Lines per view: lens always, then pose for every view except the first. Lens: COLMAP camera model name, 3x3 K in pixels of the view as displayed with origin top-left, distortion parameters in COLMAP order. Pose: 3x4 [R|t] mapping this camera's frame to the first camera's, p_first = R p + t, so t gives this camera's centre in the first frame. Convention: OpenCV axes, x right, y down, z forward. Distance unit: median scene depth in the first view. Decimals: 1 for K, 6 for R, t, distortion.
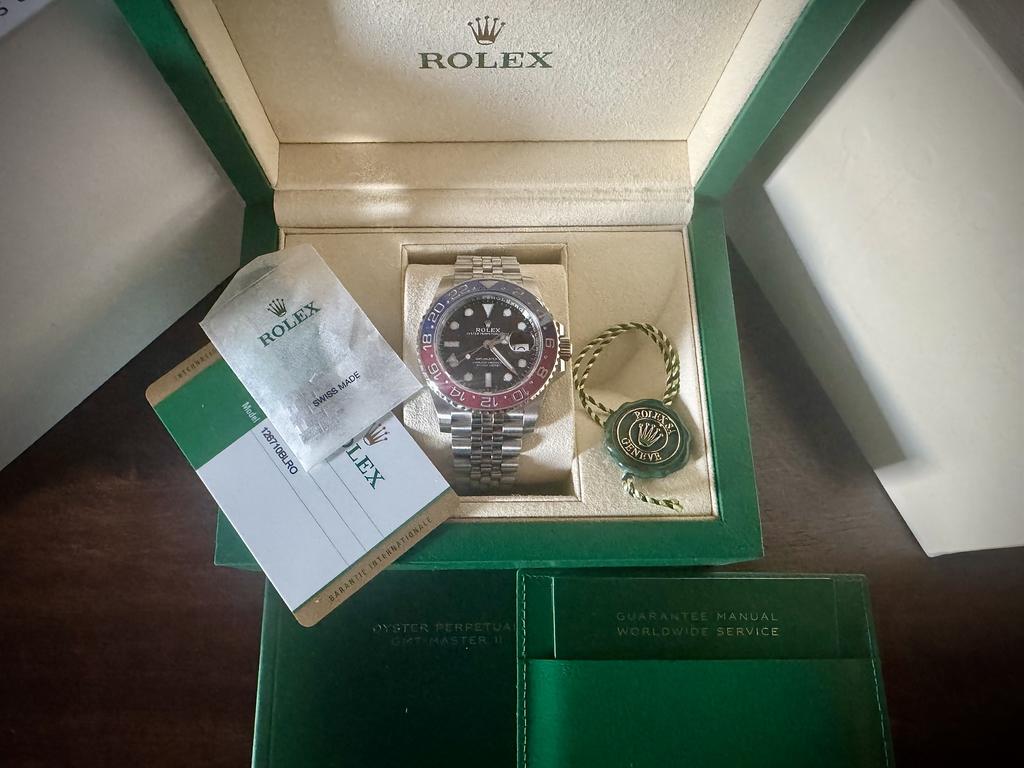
lens RADIAL K [[722.6, 0, 477.1], [0, 722.6, 376.0], [0, 0, 1]] dist [-0.001621, 0.001501]
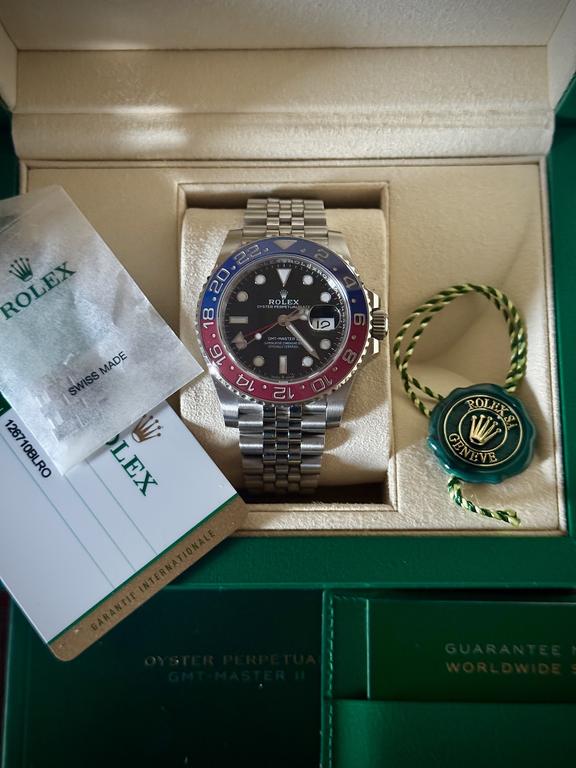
lens RADIAL K [[1063.3, 0, 288.1], [0, 1063.3, 383.2], [0, 0, 1]] dist [0.105433, 0.000000]
pose [[0.999914, 0.003517, -0.012619, 0.033880], [-0.002406, 0.996207, 0.086981, -0.073486], [0.012877, -0.086943, 0.996130, -0.187700]]
